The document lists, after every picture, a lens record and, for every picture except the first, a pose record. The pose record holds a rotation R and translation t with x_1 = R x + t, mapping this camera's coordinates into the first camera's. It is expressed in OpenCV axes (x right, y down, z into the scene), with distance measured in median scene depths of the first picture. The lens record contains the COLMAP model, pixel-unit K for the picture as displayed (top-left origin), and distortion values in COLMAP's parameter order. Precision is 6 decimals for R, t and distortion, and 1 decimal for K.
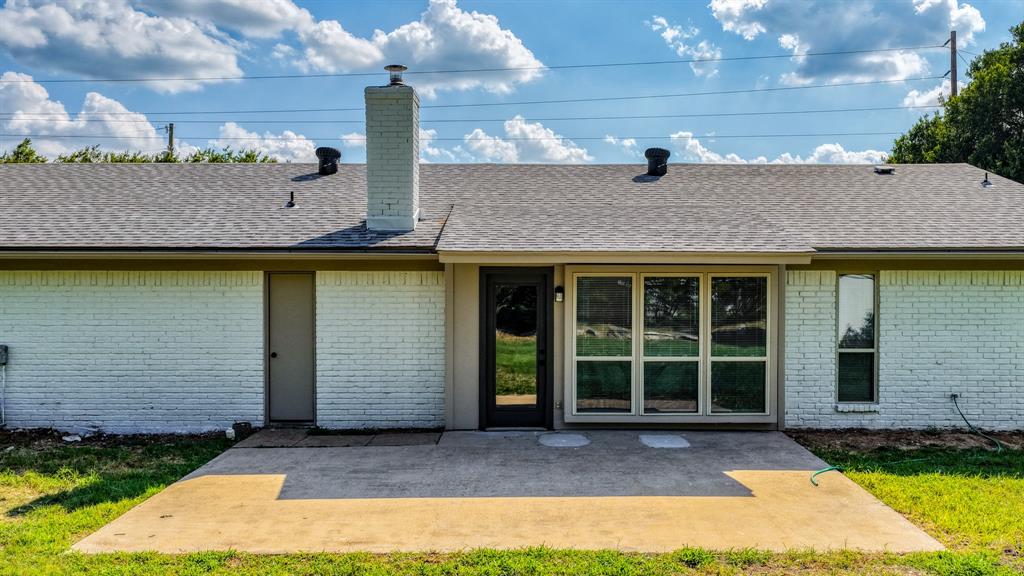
lens RADIAL K [[868.3, 0, 512.0], [0, 868.3, 288.0], [0, 0, 1]] dist [0.009447, 0.004238]
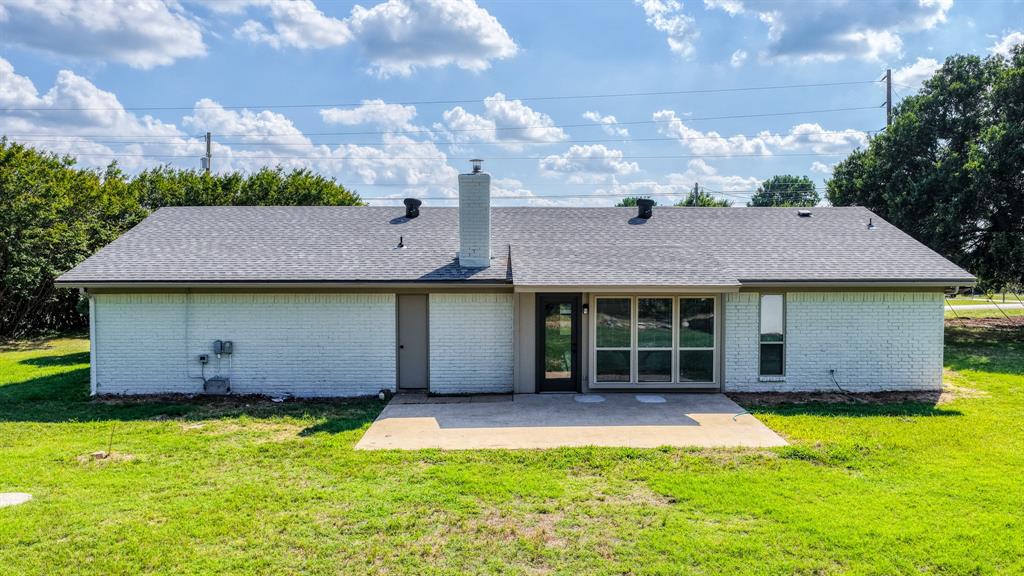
lens RADIAL K [[878.9, 0, 503.9], [0, 878.9, 294.1], [0, 0, 1]] dist [0.006897, 0.004161]
pose [[0.999901, -0.003249, 0.013703, -0.113561], [0.002822, 0.999514, 0.031056, -0.068110], [-0.013797, -0.031015, 0.999424, -0.595137]]
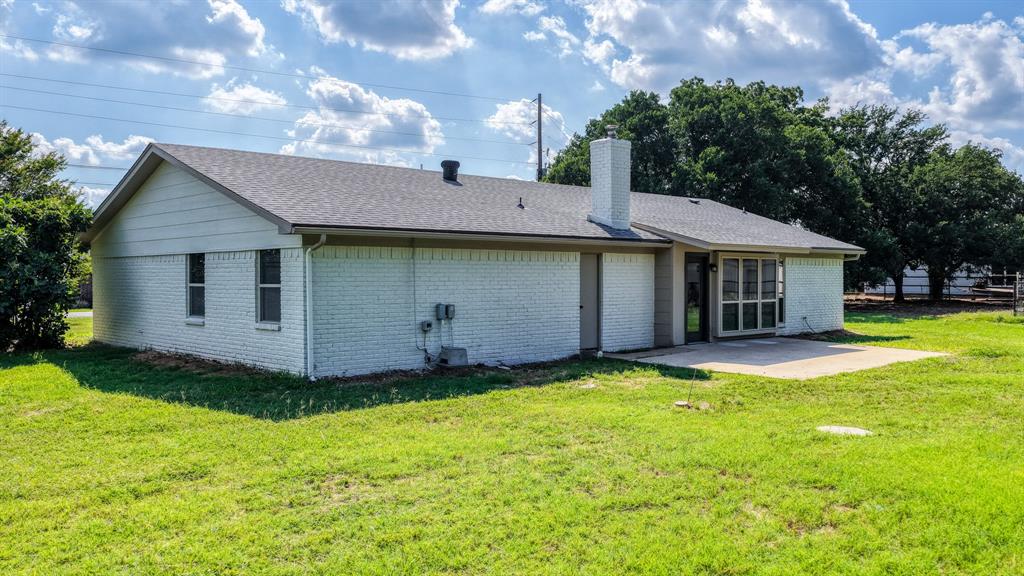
lens RADIAL K [[878.9, 0, 503.9], [0, 878.9, 294.1], [0, 0, 1]] dist [0.006897, 0.004161]
pose [[0.729578, -0.016744, 0.683693, -1.462708], [0.005821, 0.999816, 0.018274, 0.025570], [-0.683873, -0.009353, 0.729541, -0.042542]]
